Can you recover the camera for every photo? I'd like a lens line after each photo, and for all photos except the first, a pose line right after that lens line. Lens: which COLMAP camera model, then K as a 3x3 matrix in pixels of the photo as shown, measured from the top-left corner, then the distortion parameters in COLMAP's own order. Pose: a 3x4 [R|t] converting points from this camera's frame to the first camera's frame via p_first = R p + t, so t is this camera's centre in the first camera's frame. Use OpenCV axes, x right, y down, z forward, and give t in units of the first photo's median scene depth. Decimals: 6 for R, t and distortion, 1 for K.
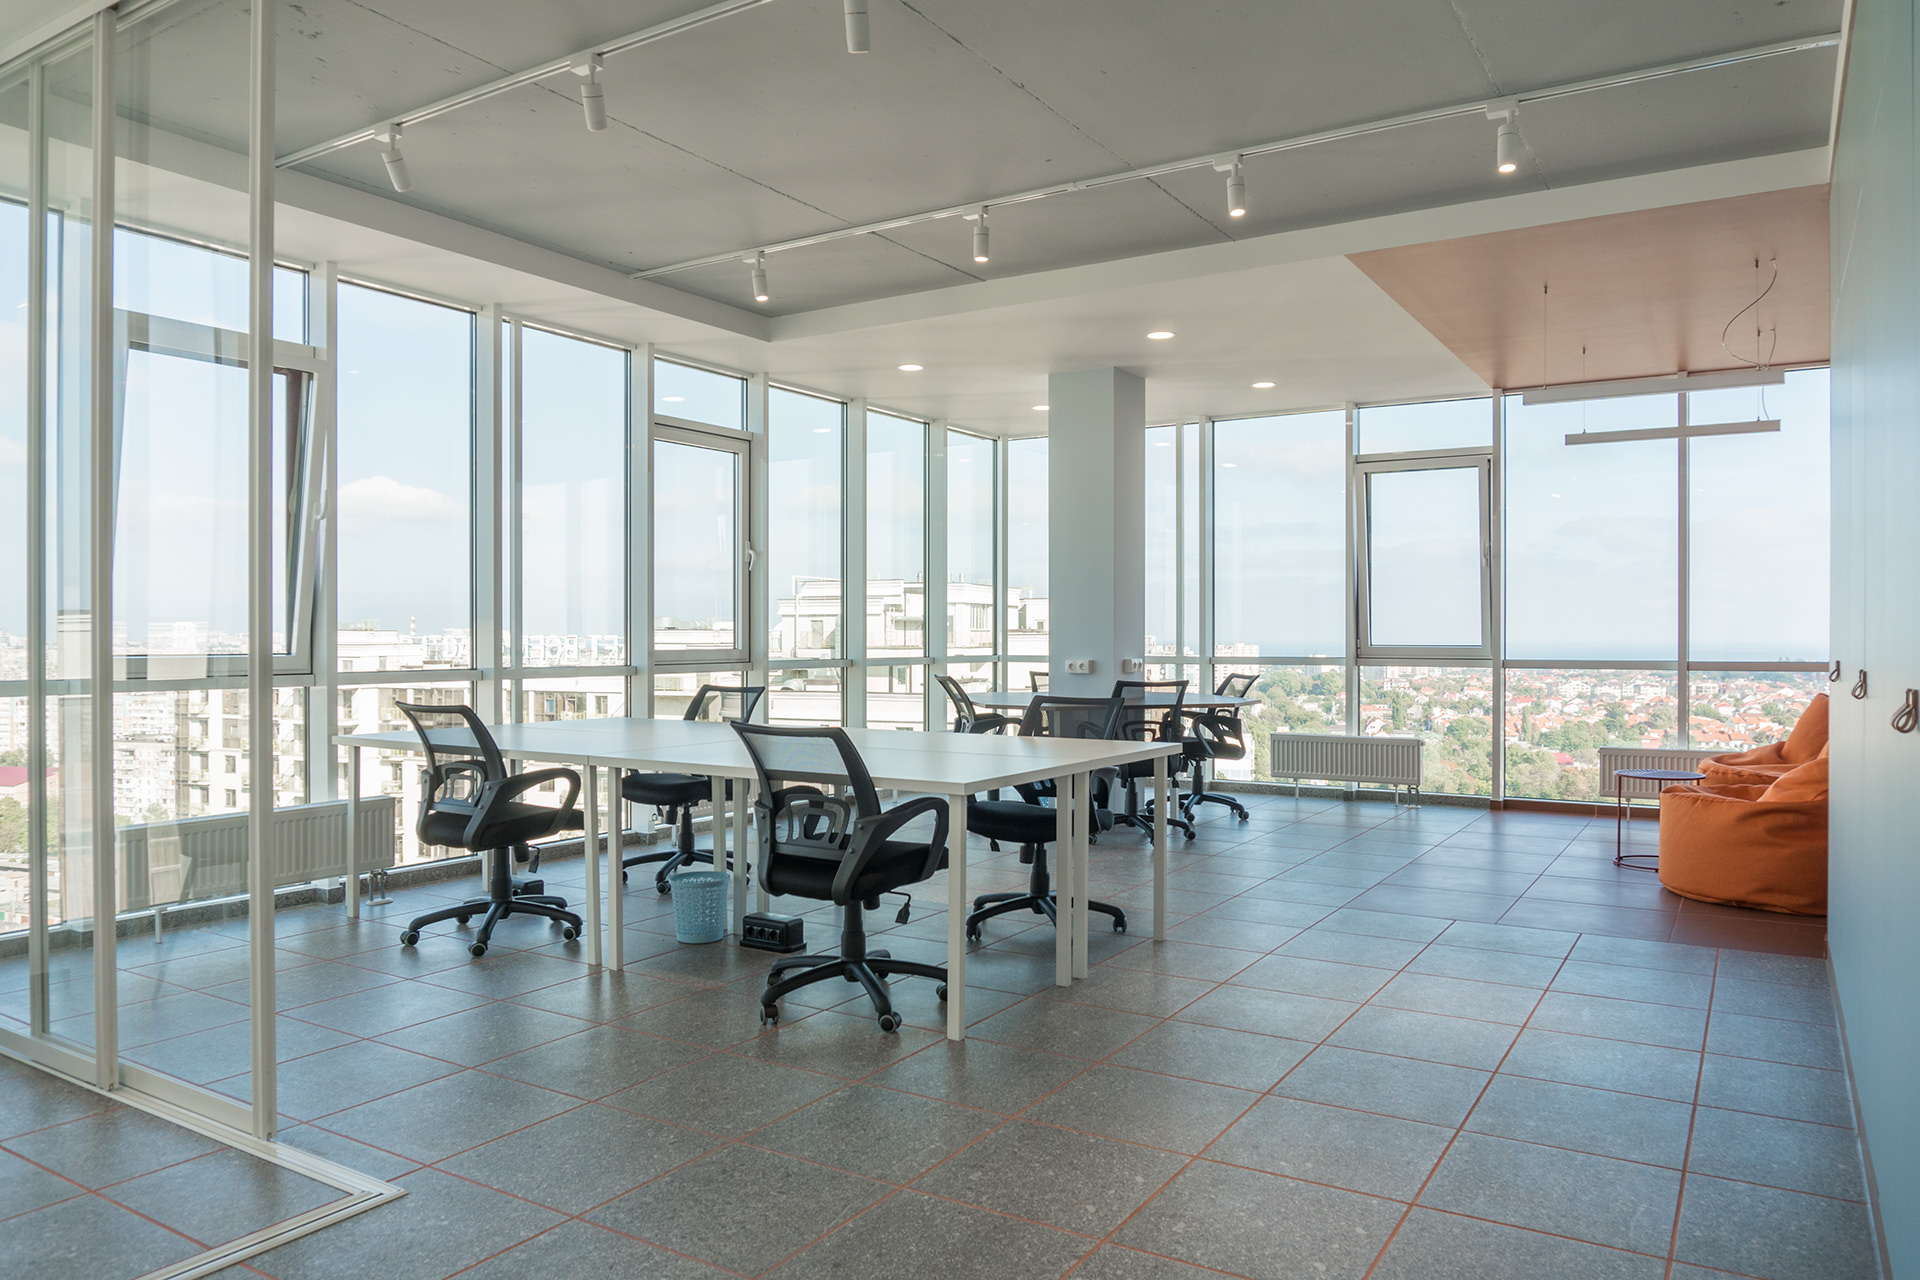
lens RADIAL K [[1263.5, 0, 1053.0], [0, 1263.5, 638.2], [0, 0, 1]] dist [-0.014027, -0.005454]
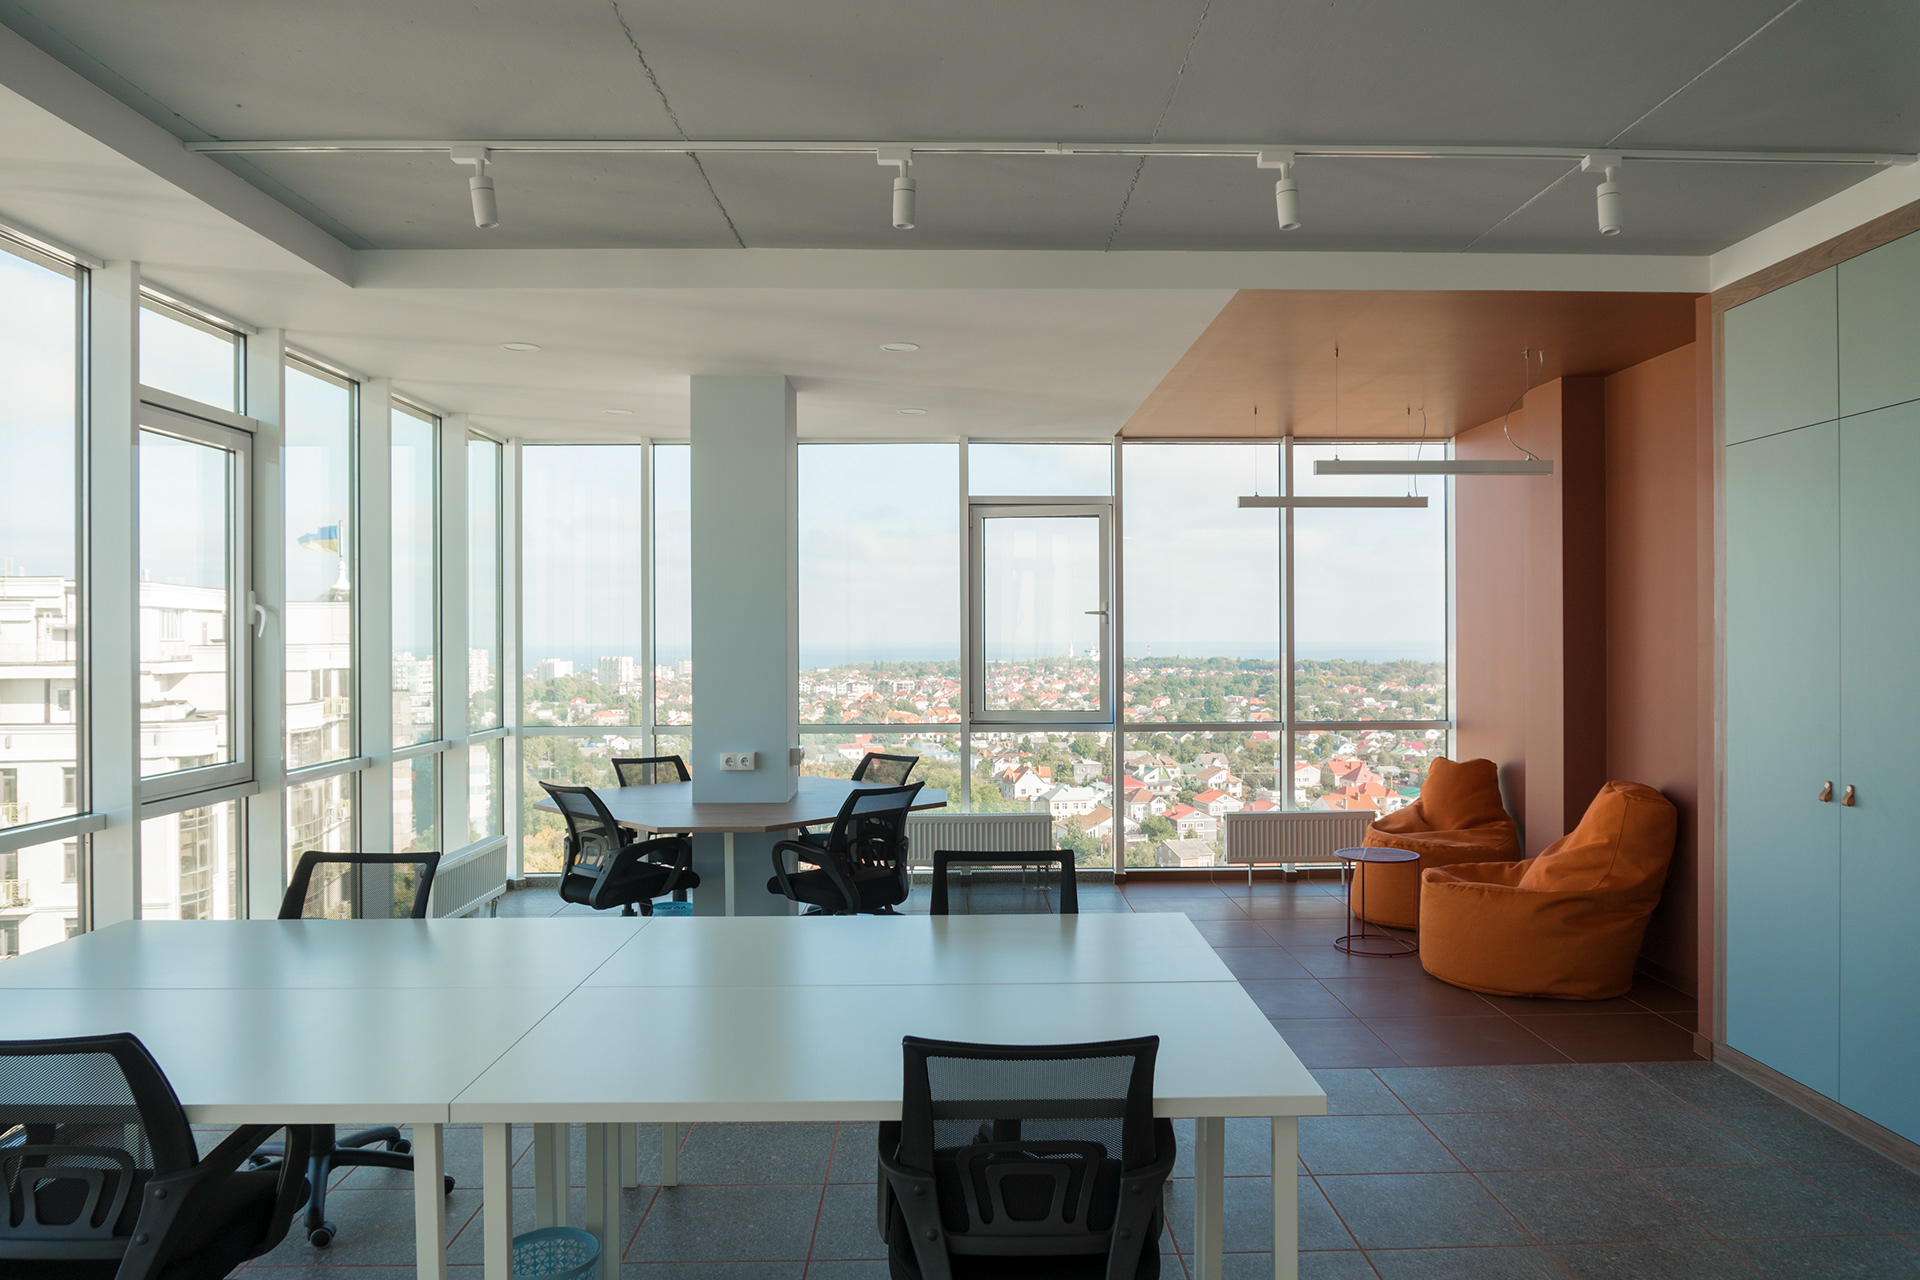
lens RADIAL K [[1277.1, 0, 960.0], [0, 1277.1, 640.0], [0, 0, 1]] dist [-0.020135, 0.000044]
pose [[0.860478, -0.002464, 0.509482, -0.388910], [0.001524, 0.999996, 0.002263, -0.079260], [-0.509486, -0.001171, 0.860478, 0.399568]]
